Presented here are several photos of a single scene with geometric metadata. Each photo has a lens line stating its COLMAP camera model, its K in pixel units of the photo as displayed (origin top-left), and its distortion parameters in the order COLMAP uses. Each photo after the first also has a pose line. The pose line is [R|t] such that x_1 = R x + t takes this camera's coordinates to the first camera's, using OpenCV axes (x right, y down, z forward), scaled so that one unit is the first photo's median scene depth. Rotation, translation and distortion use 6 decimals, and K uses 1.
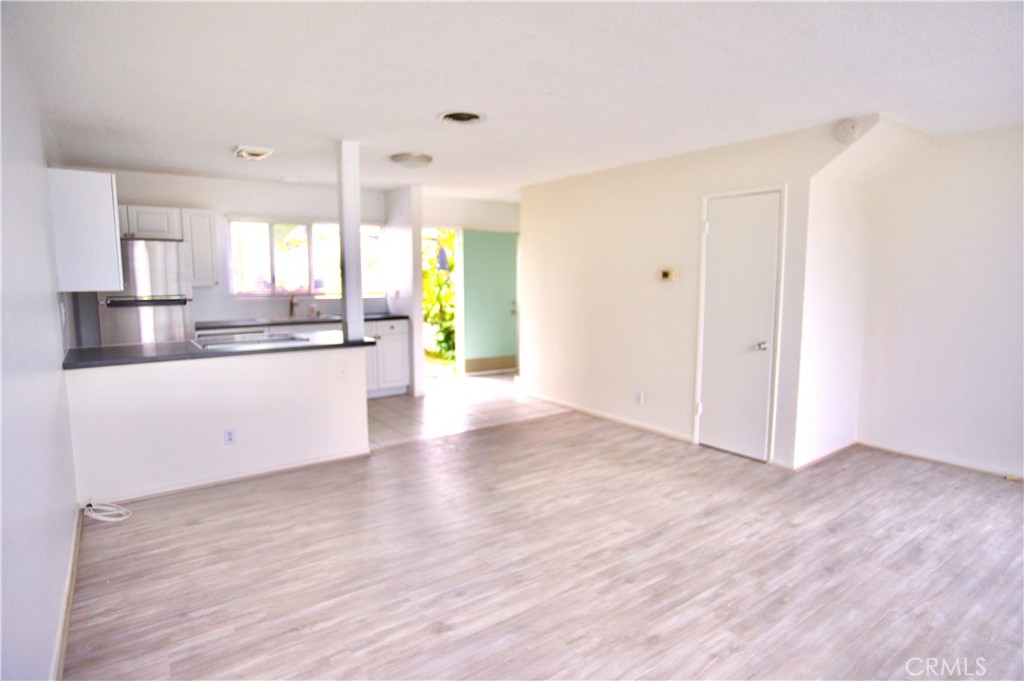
lens RADIAL K [[560.2, 0, 512.0], [0, 560.2, 340.5], [0, 0, 1]] dist [-0.072473, 0.043462]
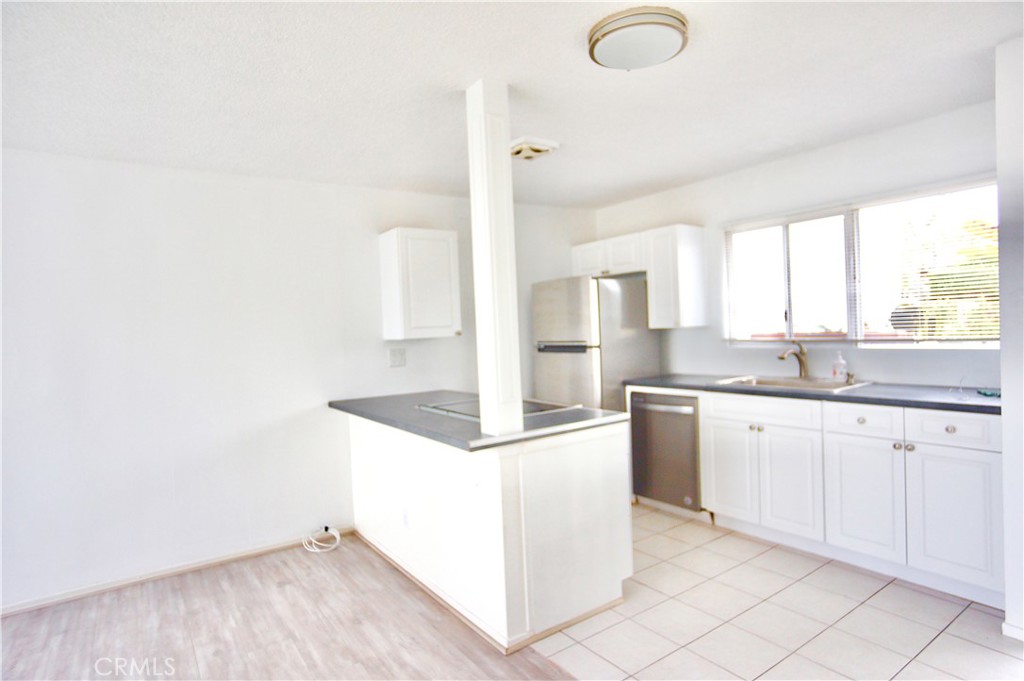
lens RADIAL K [[560.2, 0, 512.0], [0, 560.2, 340.5], [0, 0, 1]] dist [-0.072473, 0.043462]
pose [[-0.021288, 0.024058, -0.999484, 0.397992], [-0.072547, 0.997038, 0.025545, -0.161122], [0.997138, 0.073053, -0.019479, 1.509980]]
